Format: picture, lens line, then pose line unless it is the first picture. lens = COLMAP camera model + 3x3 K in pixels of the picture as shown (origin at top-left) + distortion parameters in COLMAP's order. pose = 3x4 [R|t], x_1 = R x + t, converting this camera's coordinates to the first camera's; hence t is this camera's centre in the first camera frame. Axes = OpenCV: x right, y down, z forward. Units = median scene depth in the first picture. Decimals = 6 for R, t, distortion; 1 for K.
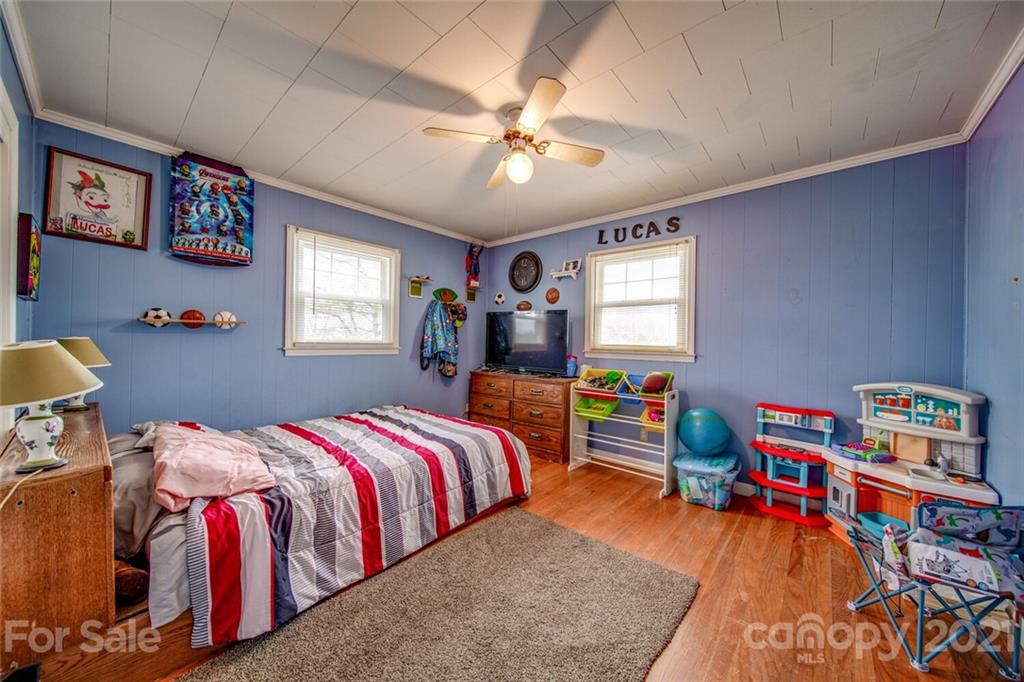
lens RADIAL K [[363.5, 0, 509.9], [0, 363.5, 341.6], [0, 0, 1]] dist [0.000971, 0.000088]
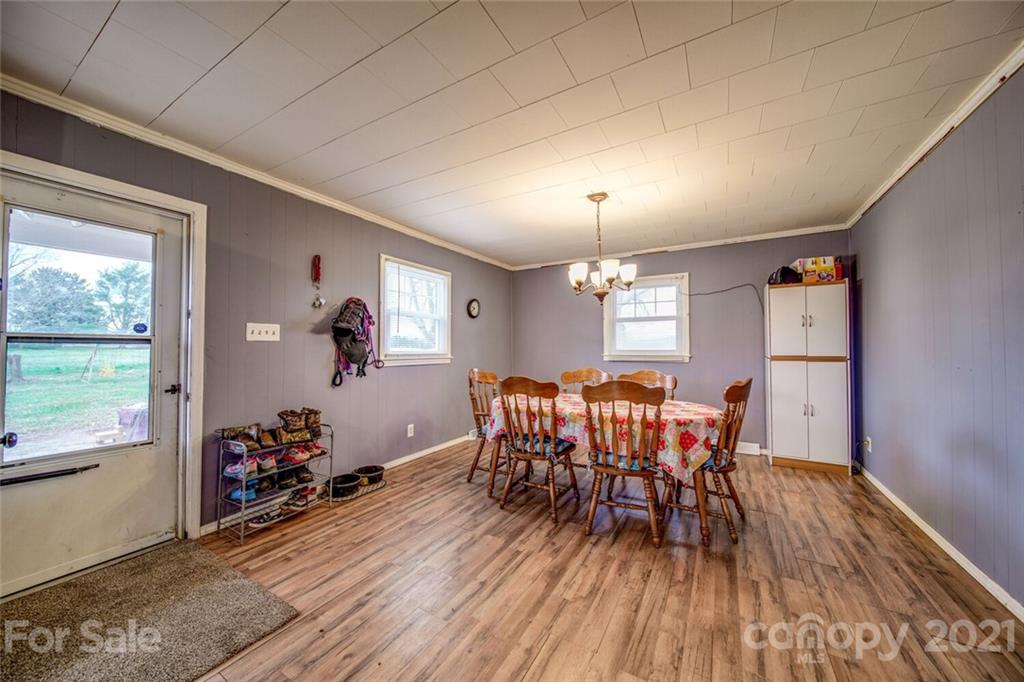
lens RADIAL K [[363.5, 0, 509.9], [0, 363.5, 341.6], [0, 0, 1]] dist [0.000971, 0.000088]
pose [[0.978107, -0.017165, 0.207394, -0.432300], [0.019538, 0.999765, -0.009400, -0.020263], [-0.207184, 0.013246, 0.978212, -0.217566]]
